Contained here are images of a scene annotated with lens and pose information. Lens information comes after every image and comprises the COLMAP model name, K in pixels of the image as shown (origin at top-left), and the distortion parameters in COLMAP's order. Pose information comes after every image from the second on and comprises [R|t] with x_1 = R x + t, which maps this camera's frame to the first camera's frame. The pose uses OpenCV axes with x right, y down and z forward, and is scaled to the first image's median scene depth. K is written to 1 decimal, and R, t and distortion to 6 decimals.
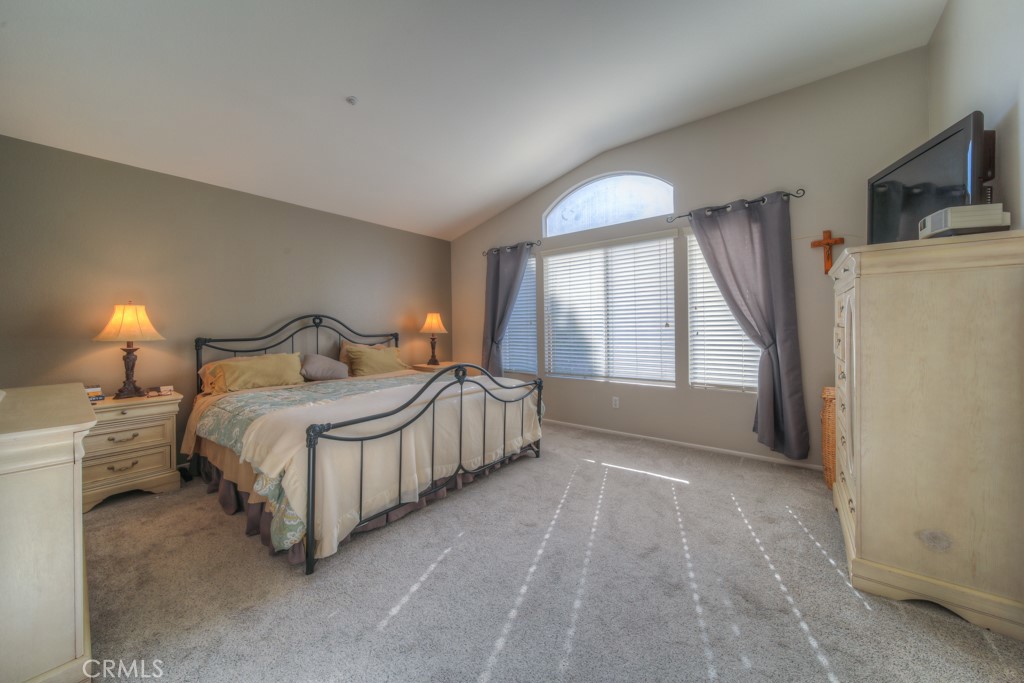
lens RADIAL K [[365.8, 0, 522.3], [0, 365.8, 336.6], [0, 0, 1]] dist [-0.006205, -0.000015]
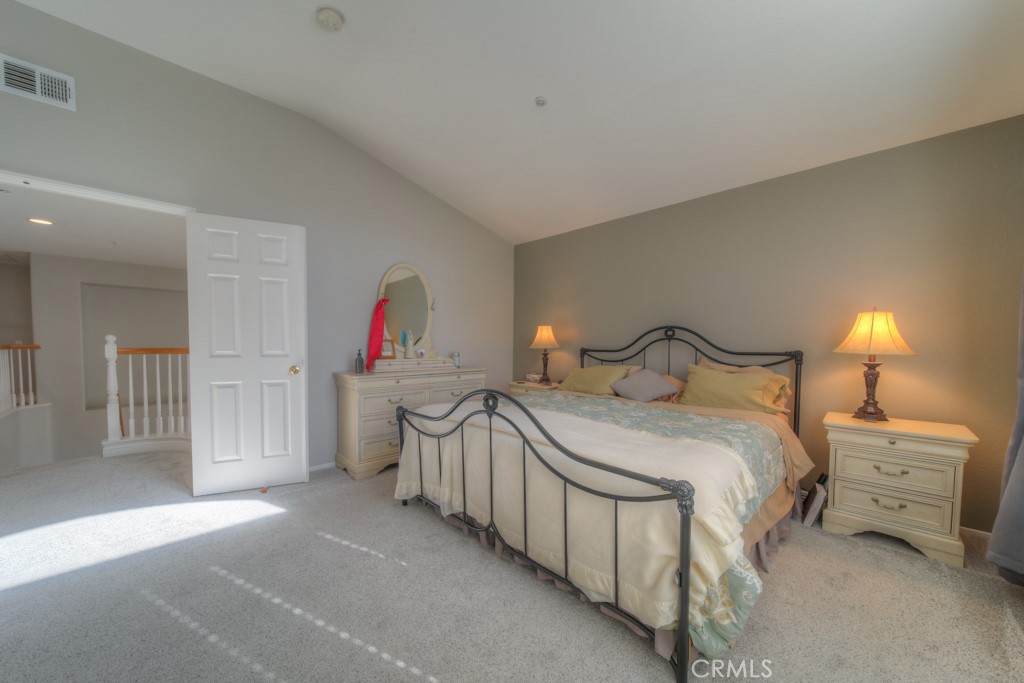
lens RADIAL K [[365.8, 0, 506.2], [0, 365.8, 365.2], [0, 0, 1]] dist [-0.006205, -0.000015]
pose [[-0.142352, 0.069222, -0.987393, 0.455740], [-0.030709, 0.996763, 0.074307, -0.024677], [0.989340, 0.040900, -0.139766, 0.921443]]
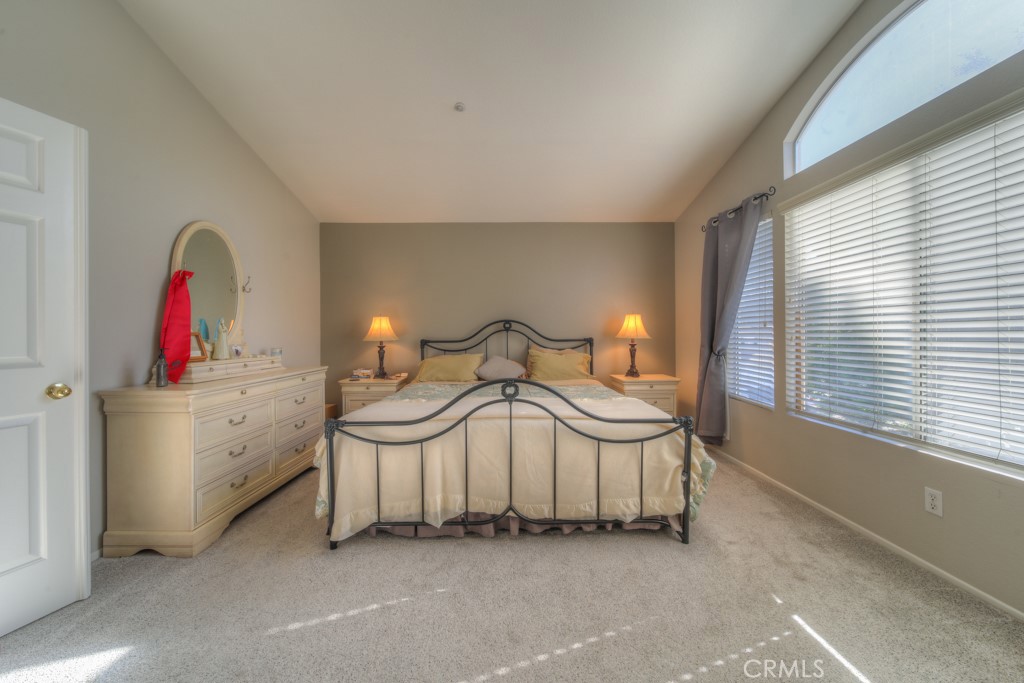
lens RADIAL K [[365.8, 0, 507.5], [0, 365.8, 341.3], [0, 0, 1]] dist [-0.006205, -0.000015]
pose [[0.614686, 0.020474, -0.788506, 0.364311], [-0.019196, 0.999755, 0.010995, -0.010536], [0.788538, 0.008378, 0.614929, 0.417794]]
